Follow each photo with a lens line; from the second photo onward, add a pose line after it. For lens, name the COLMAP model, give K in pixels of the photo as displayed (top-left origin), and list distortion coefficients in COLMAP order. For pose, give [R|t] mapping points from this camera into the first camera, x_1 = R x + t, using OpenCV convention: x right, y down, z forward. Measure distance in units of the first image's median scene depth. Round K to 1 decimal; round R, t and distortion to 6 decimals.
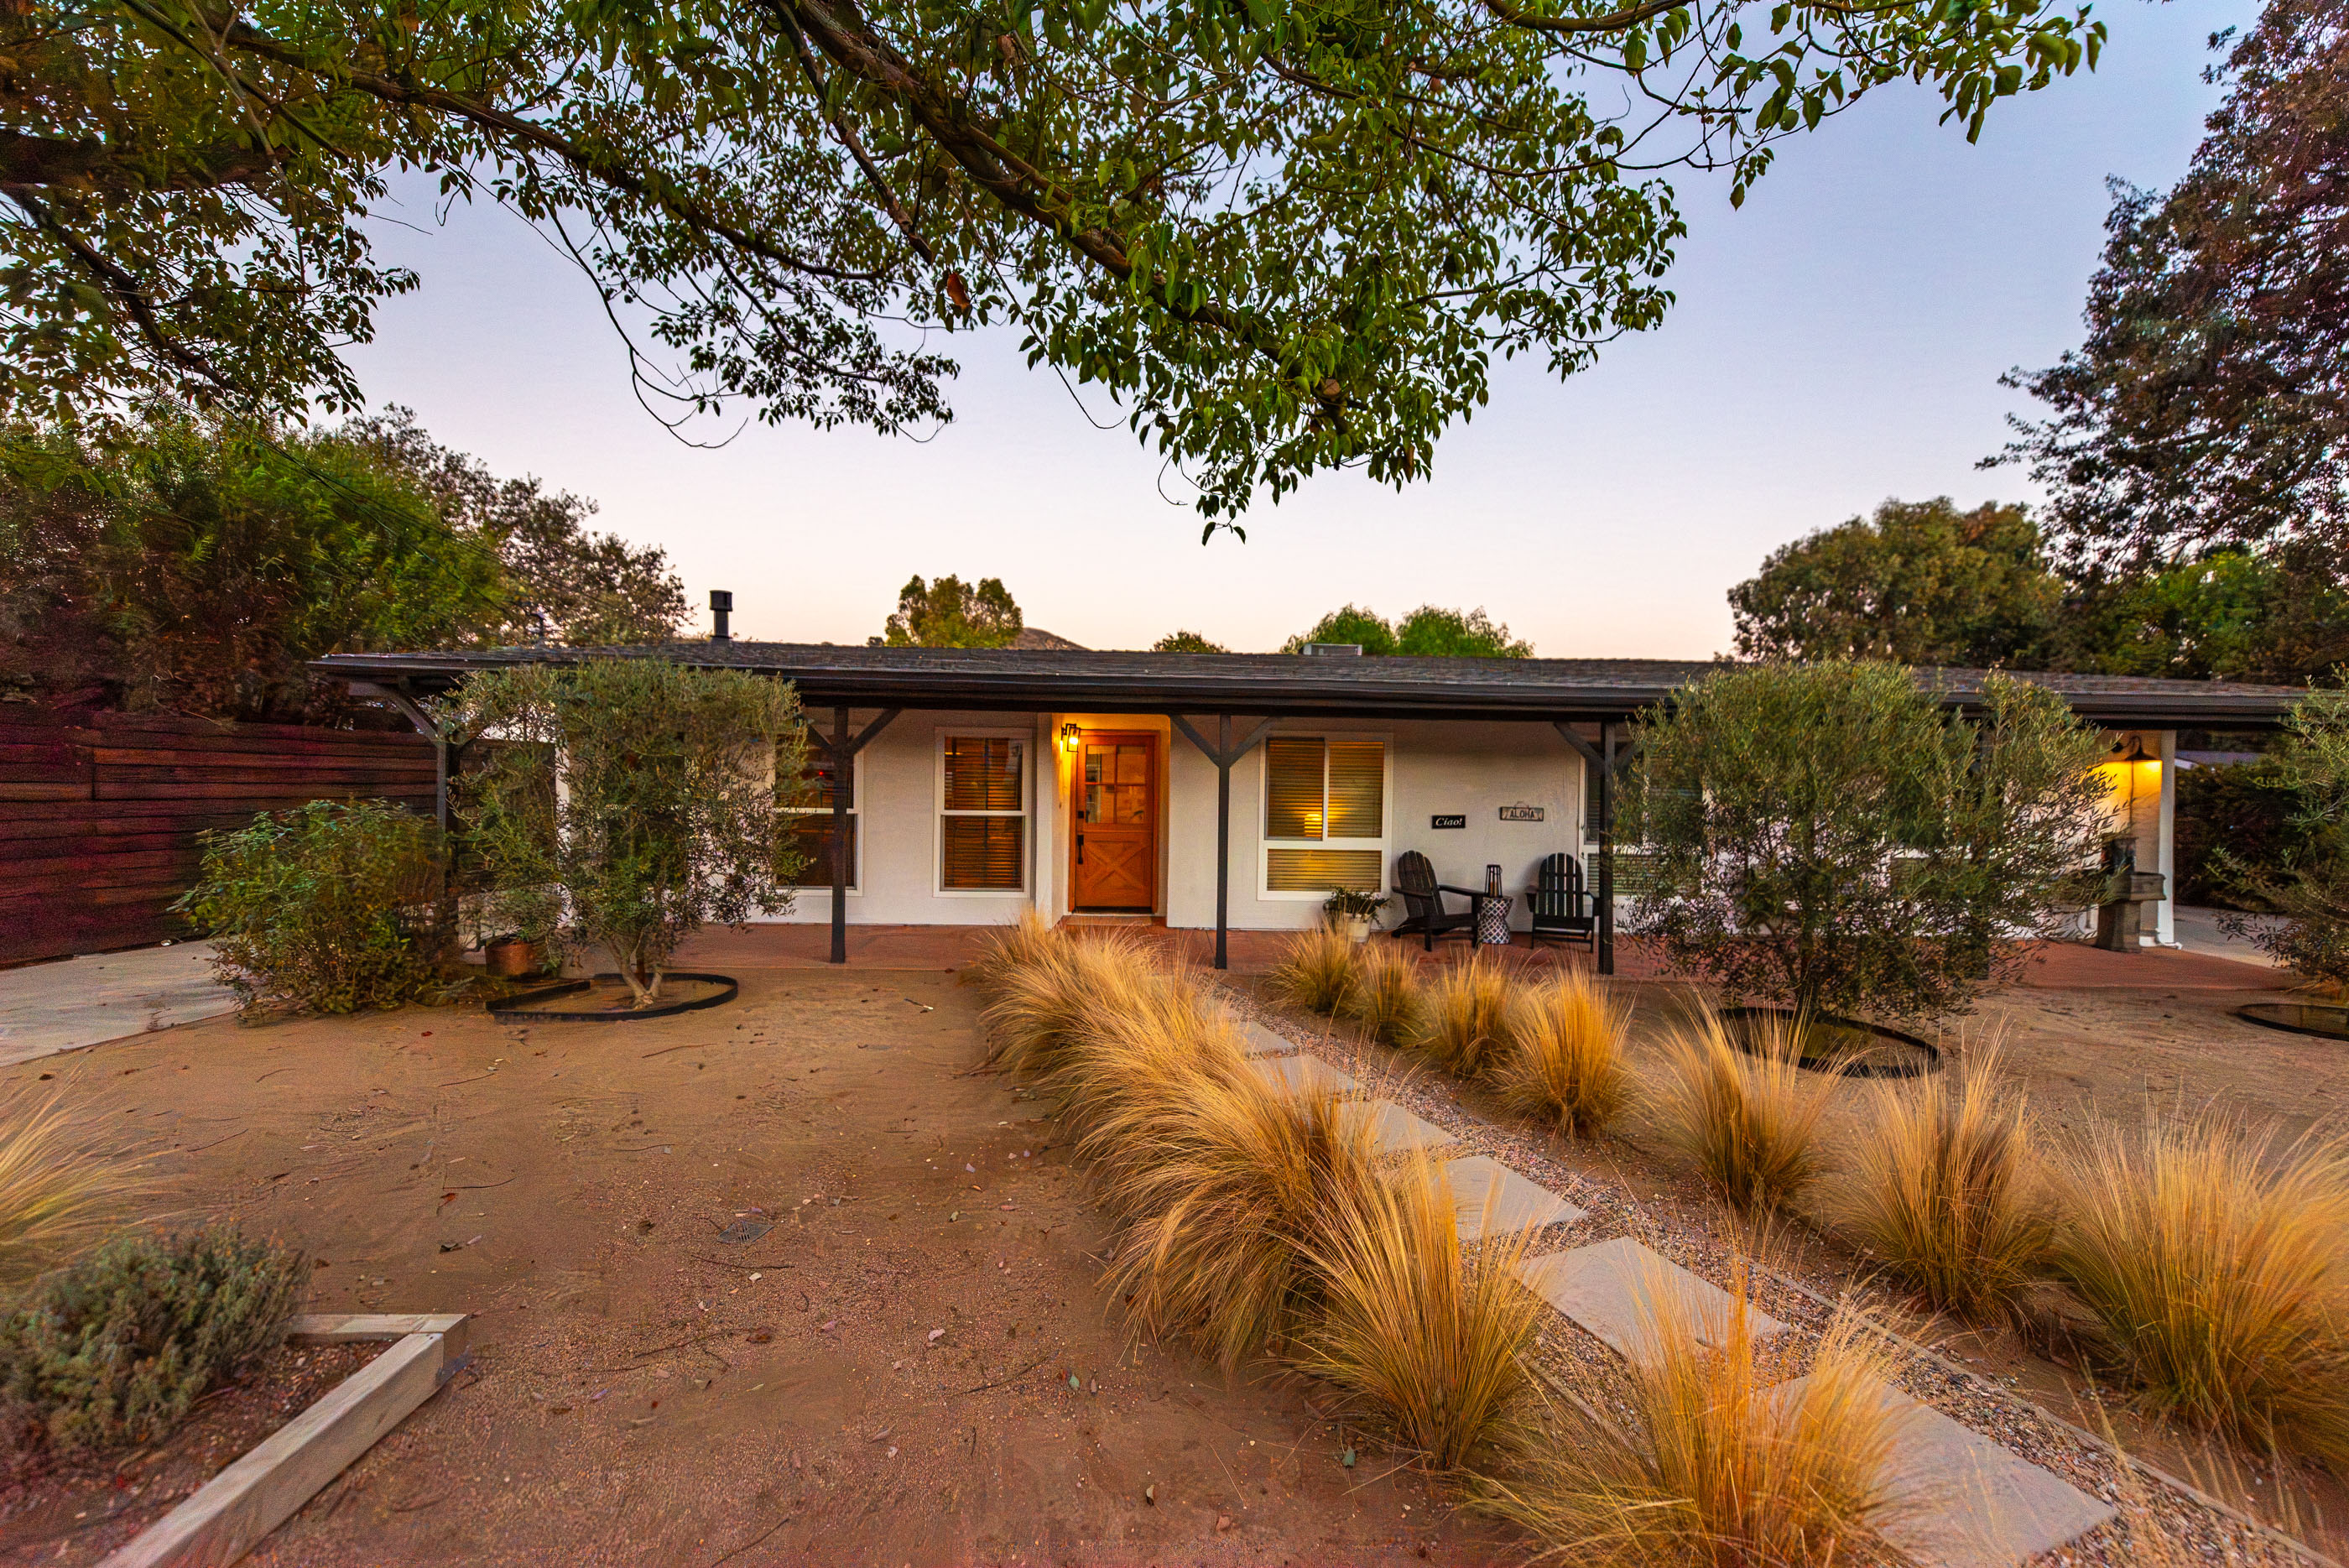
lens RADIAL K [[875.7, 0, 1166.5], [0, 875.7, 785.1], [0, 0, 1]] dist [0.006718, 0.000040]
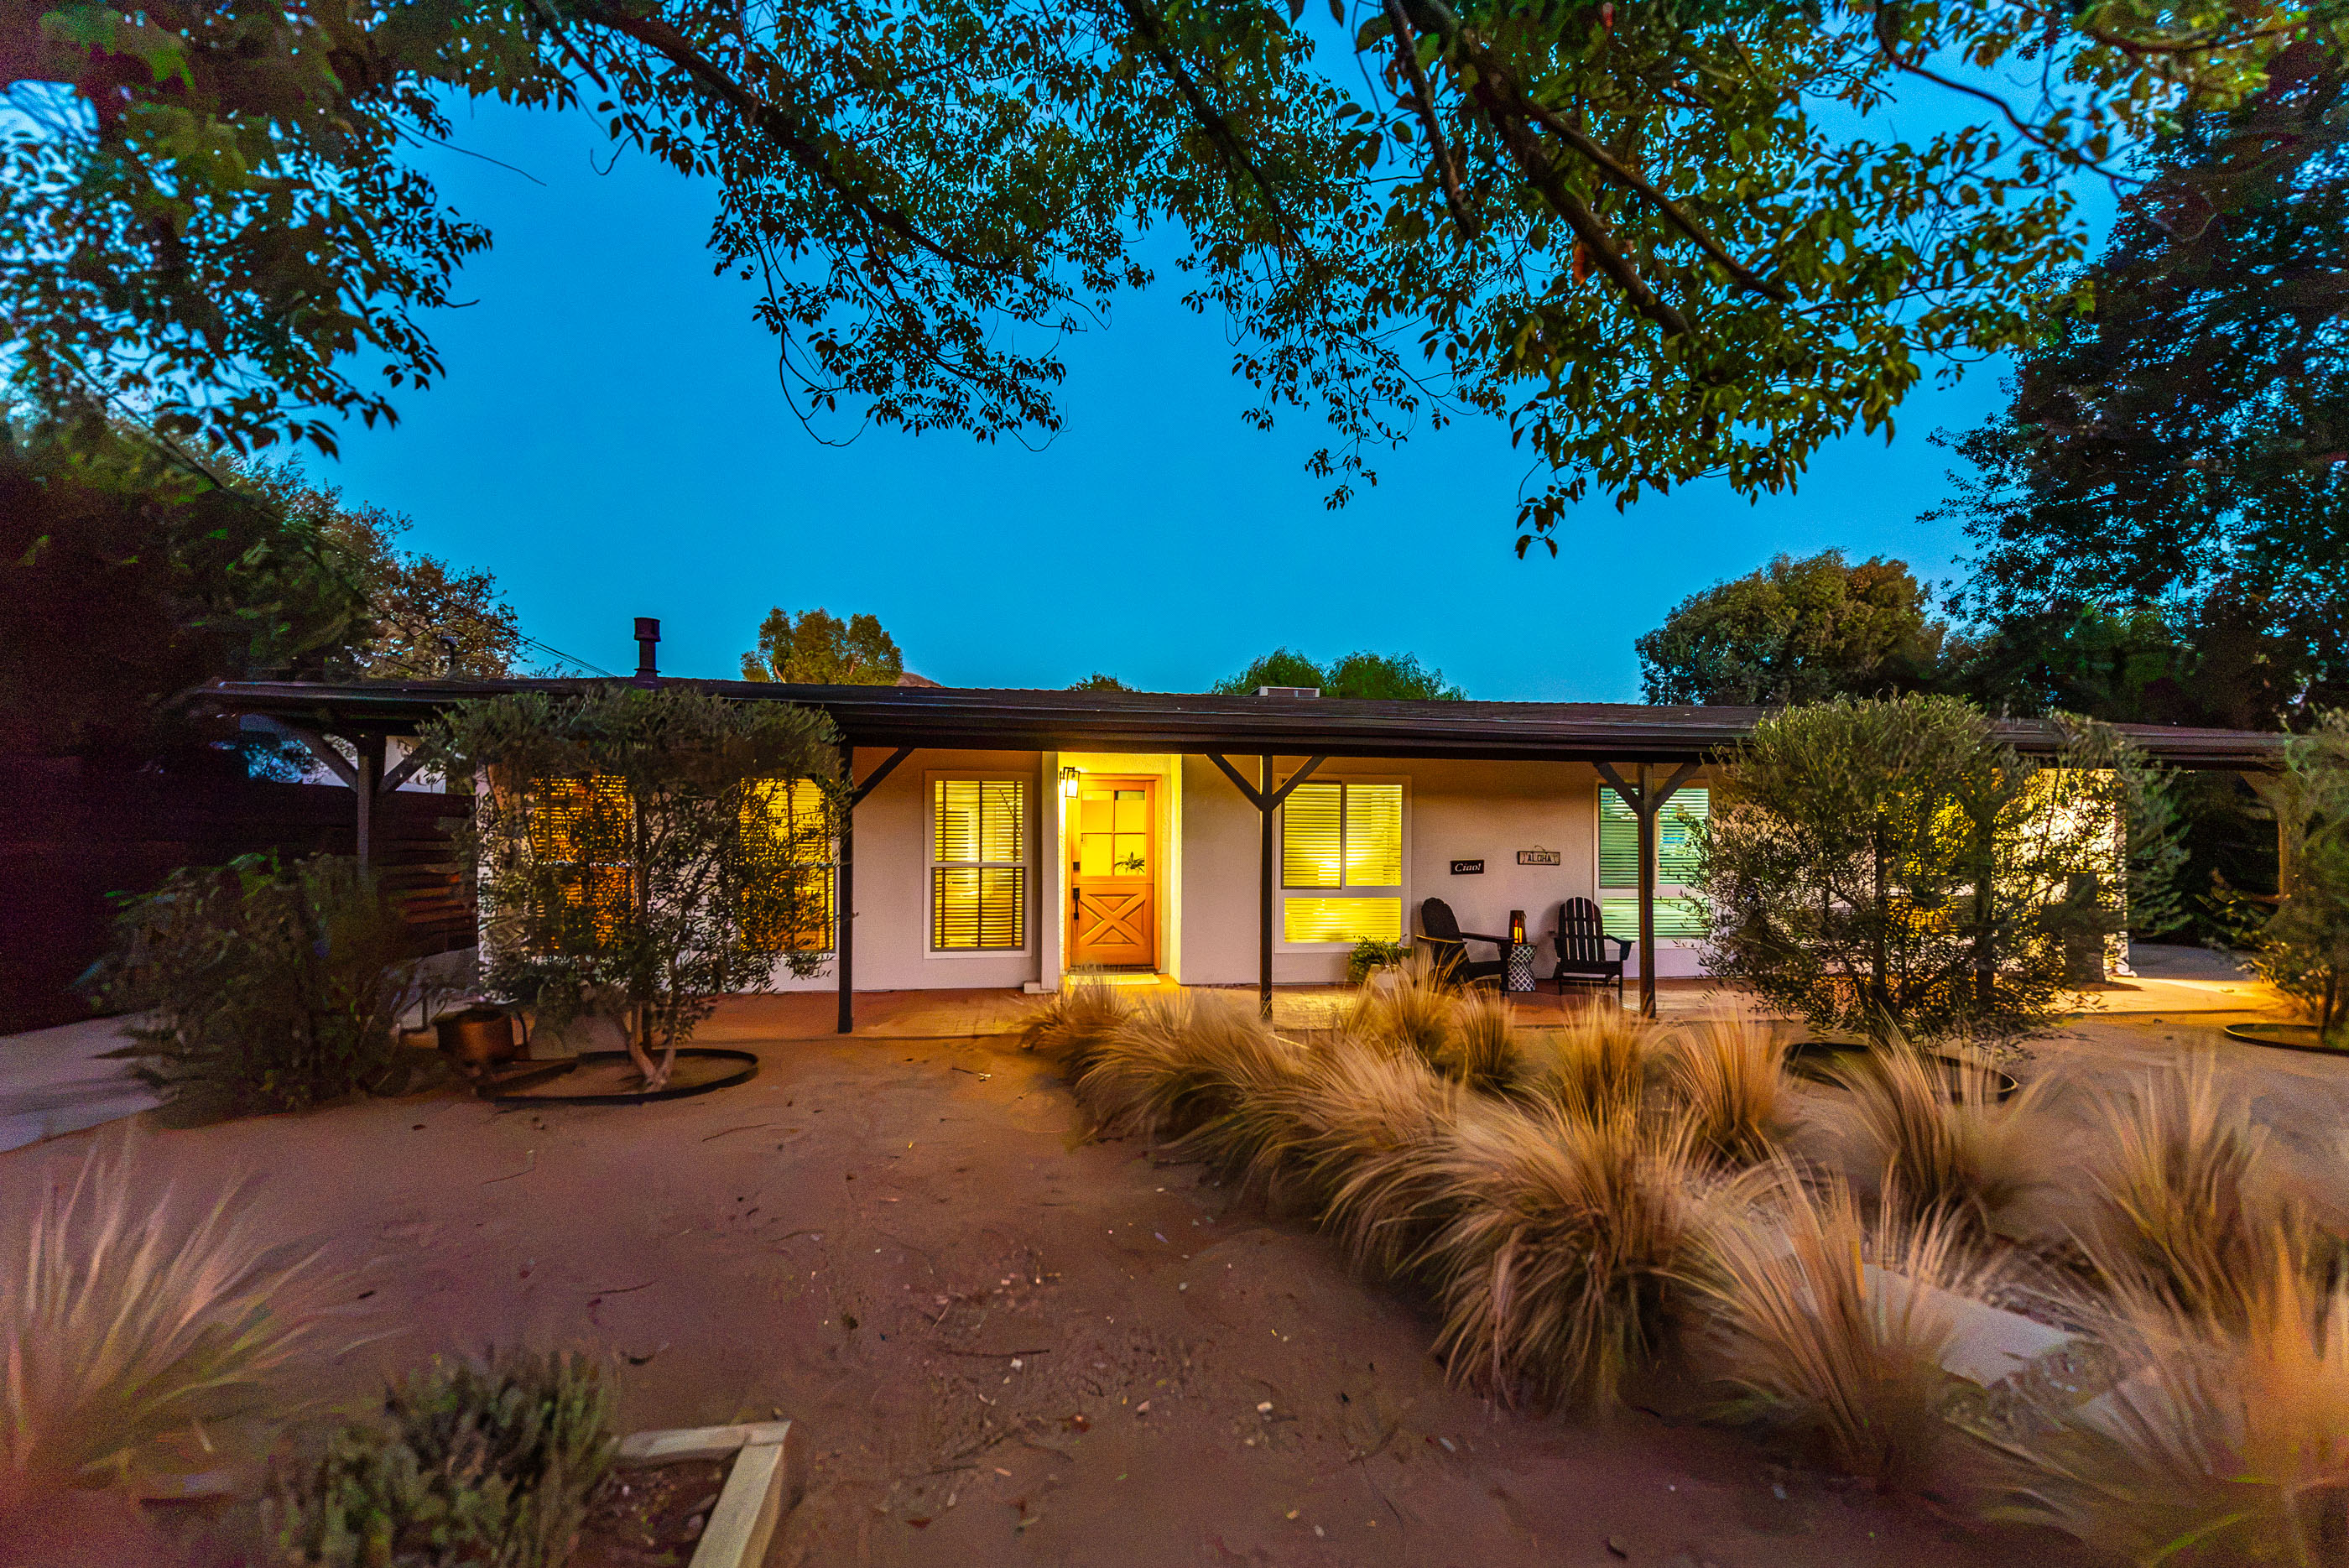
lens RADIAL K [[939.0, 0, 1139.1], [0, 939.0, 828.0], [0, 0, 1]] dist [0.011375, -0.000813]
pose [[0.993016, -0.008568, 0.117671, -0.129390], [0.010450, 0.999827, -0.015387, 0.008644], [-0.117519, 0.016510, 0.992933, 0.007675]]
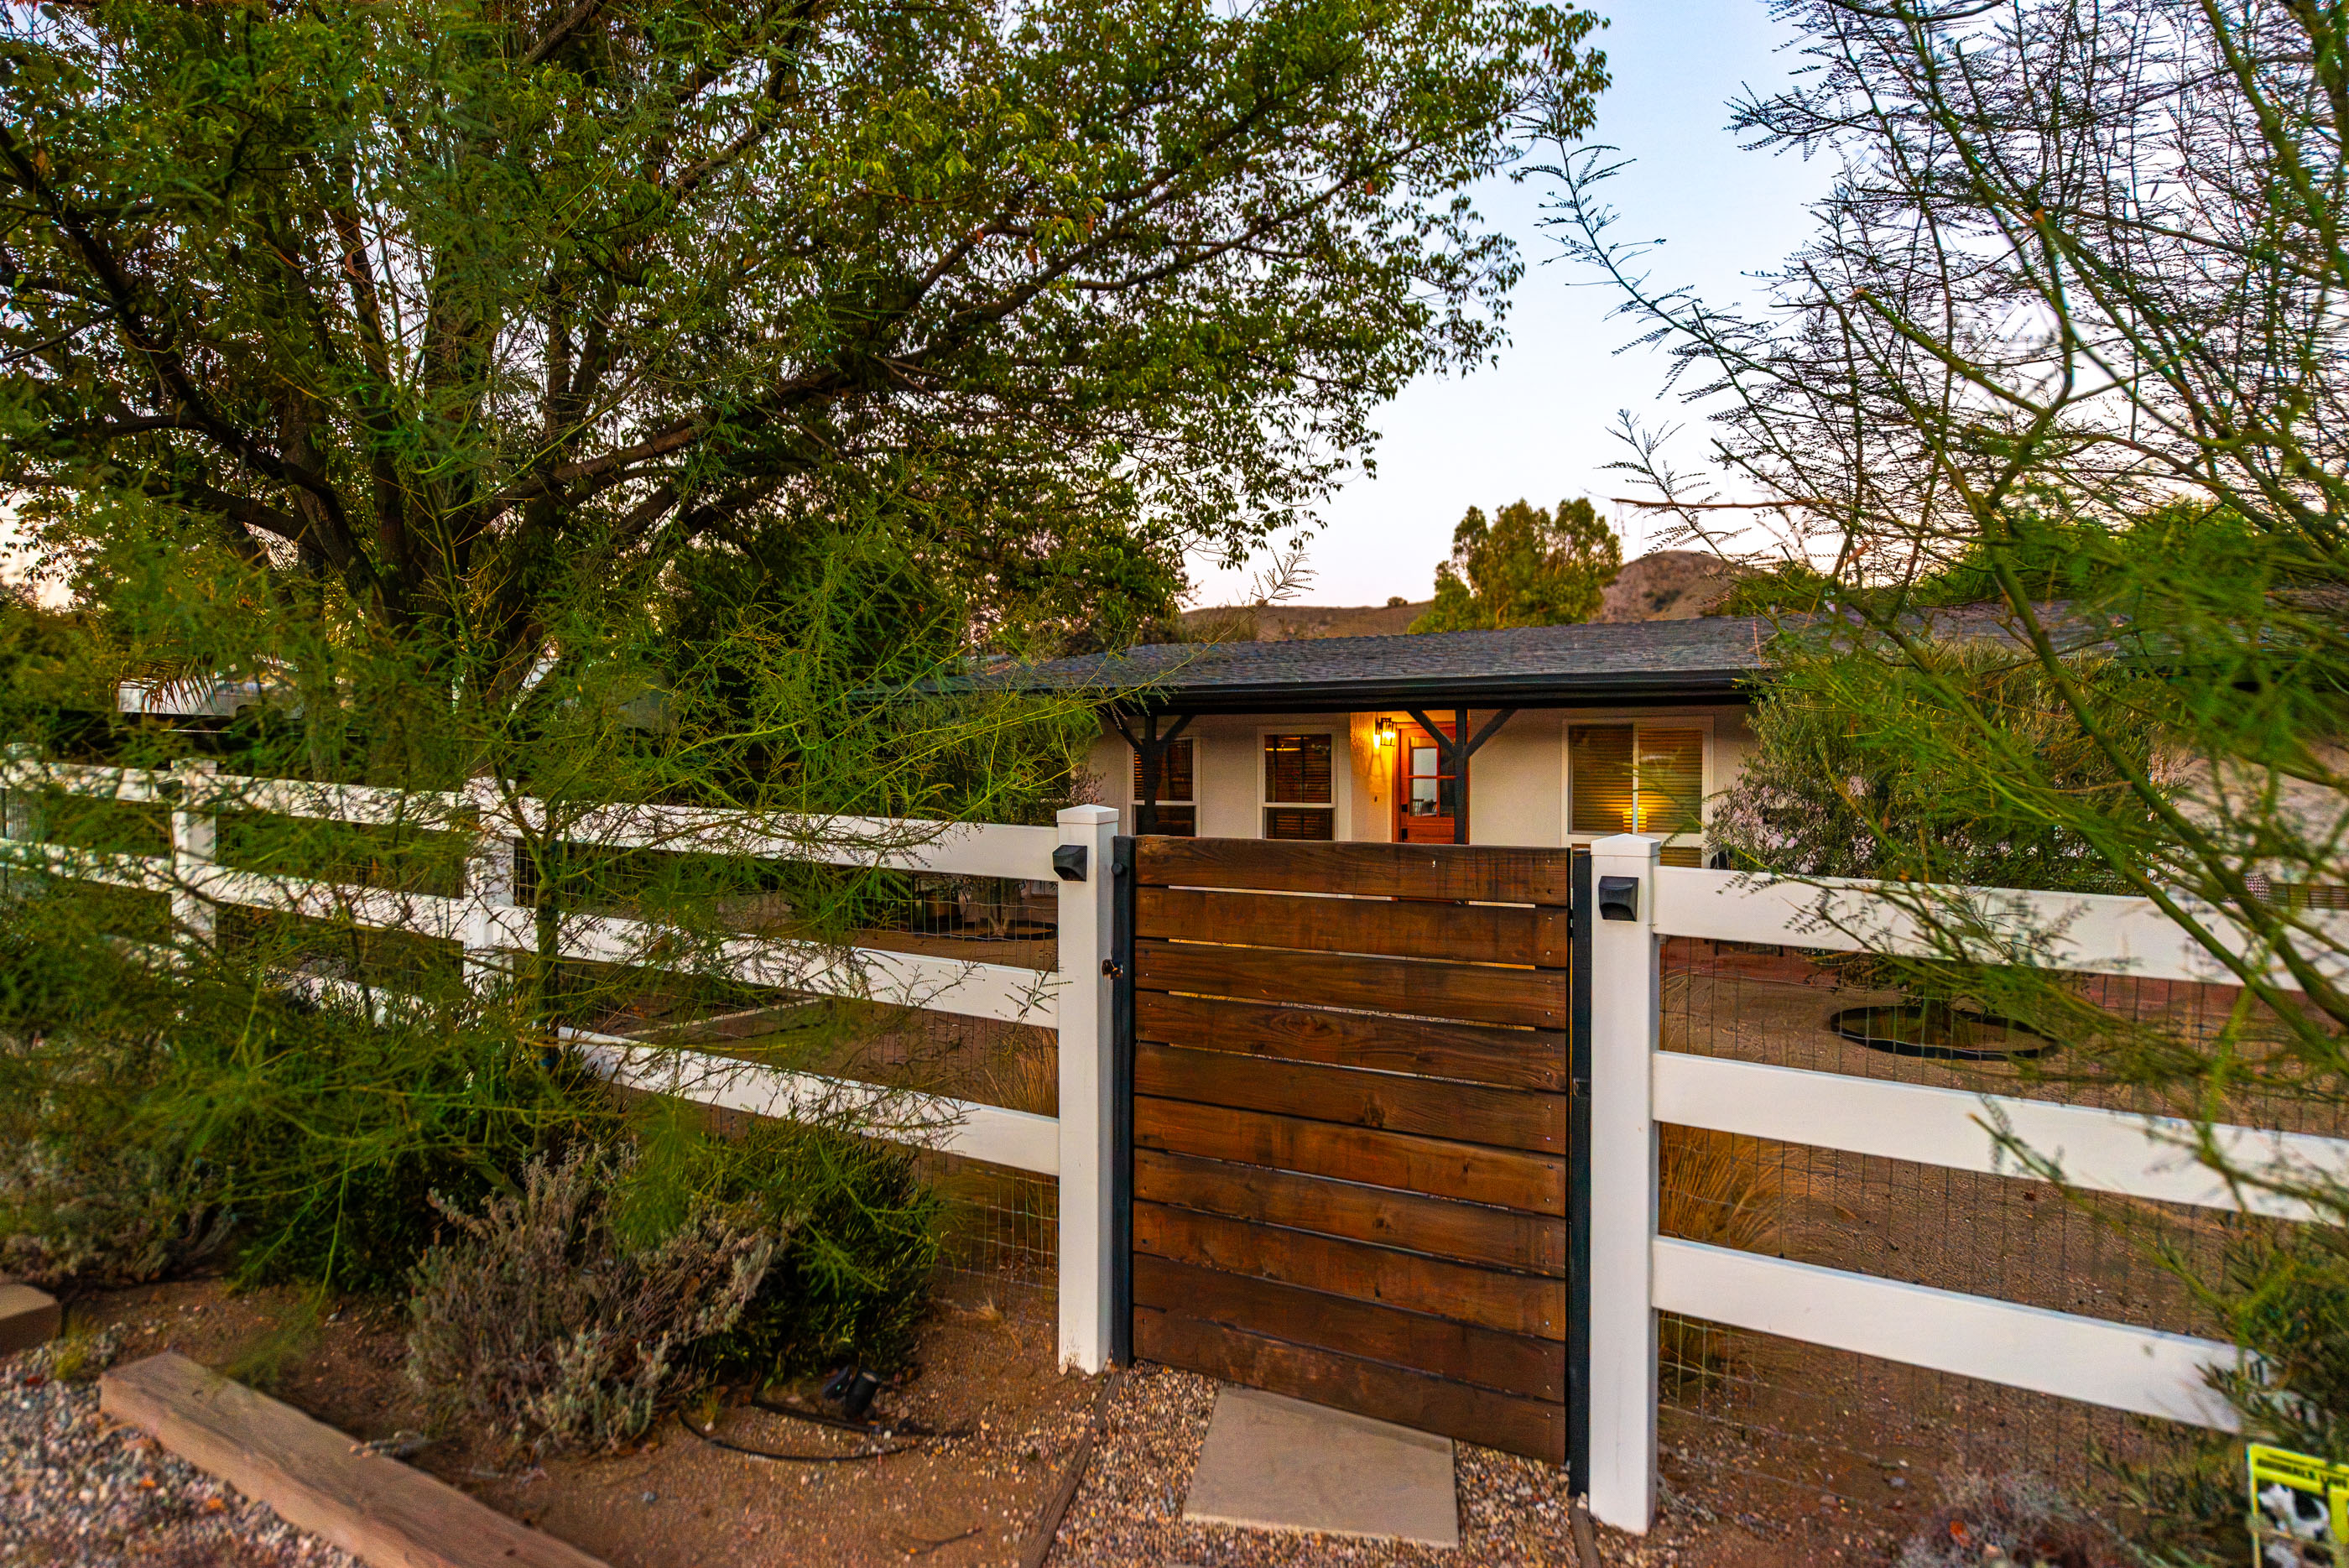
lens RADIAL K [[1345.6, 0, 1169.0], [0, 1345.6, 779.4], [0, 0, 1]] dist [0.001395, 0.000047]
pose [[0.838098, -0.008648, -0.545451, 0.443117], [0.003581, 0.999940, -0.010353, 0.013304], [0.545507, 0.006724, 0.838079, -0.368196]]
